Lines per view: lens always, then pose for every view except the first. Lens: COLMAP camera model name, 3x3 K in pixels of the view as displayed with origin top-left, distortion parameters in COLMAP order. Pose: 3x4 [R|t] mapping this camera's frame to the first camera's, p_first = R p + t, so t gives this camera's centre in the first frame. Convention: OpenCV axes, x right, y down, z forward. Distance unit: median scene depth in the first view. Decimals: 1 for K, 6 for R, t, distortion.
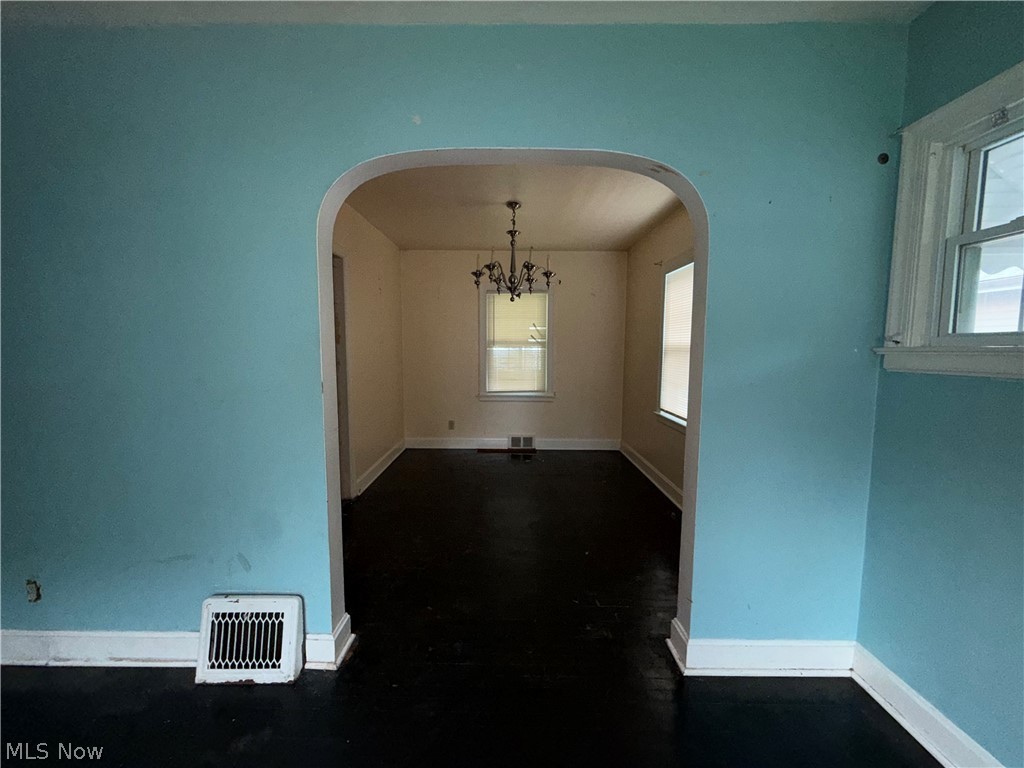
lens RADIAL K [[421.6, 0, 507.3], [0, 421.6, 386.0], [0, 0, 1]] dist [0.000707, -0.000018]
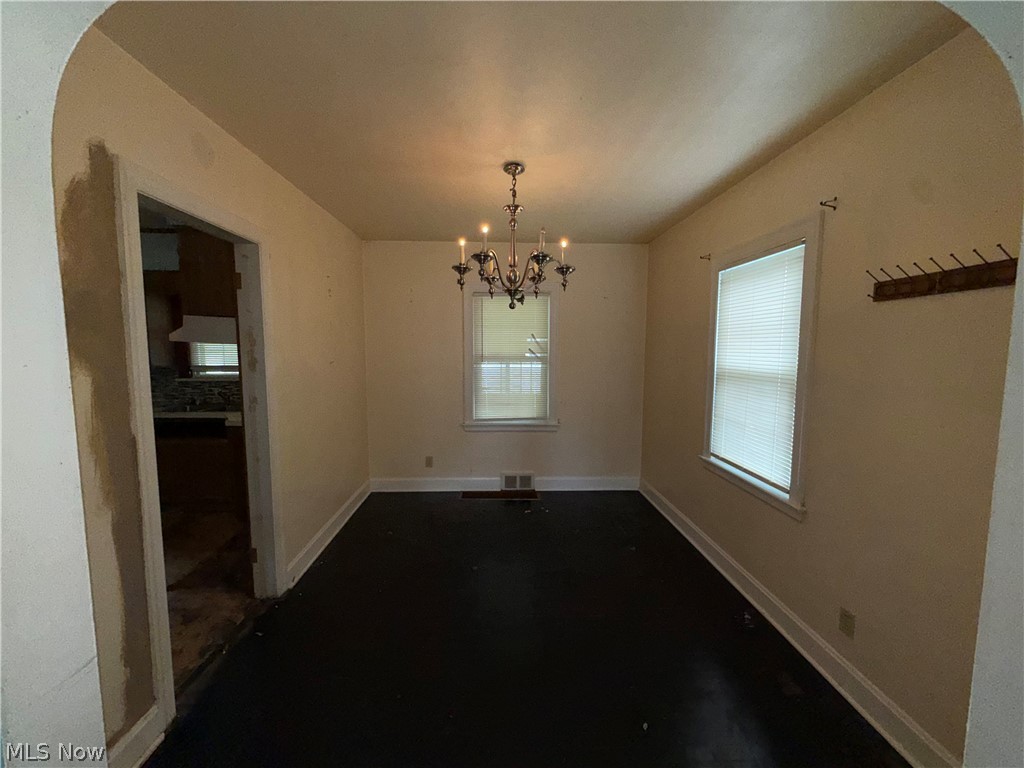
lens RADIAL K [[421.6, 0, 507.3], [0, 421.6, 386.0], [0, 0, 1]] dist [0.000707, -0.000018]
pose [[0.999289, -0.005475, 0.037297, -0.015542], [0.005587, 0.999980, -0.002909, -0.050113], [-0.037280, 0.003116, 0.999300, 0.215146]]
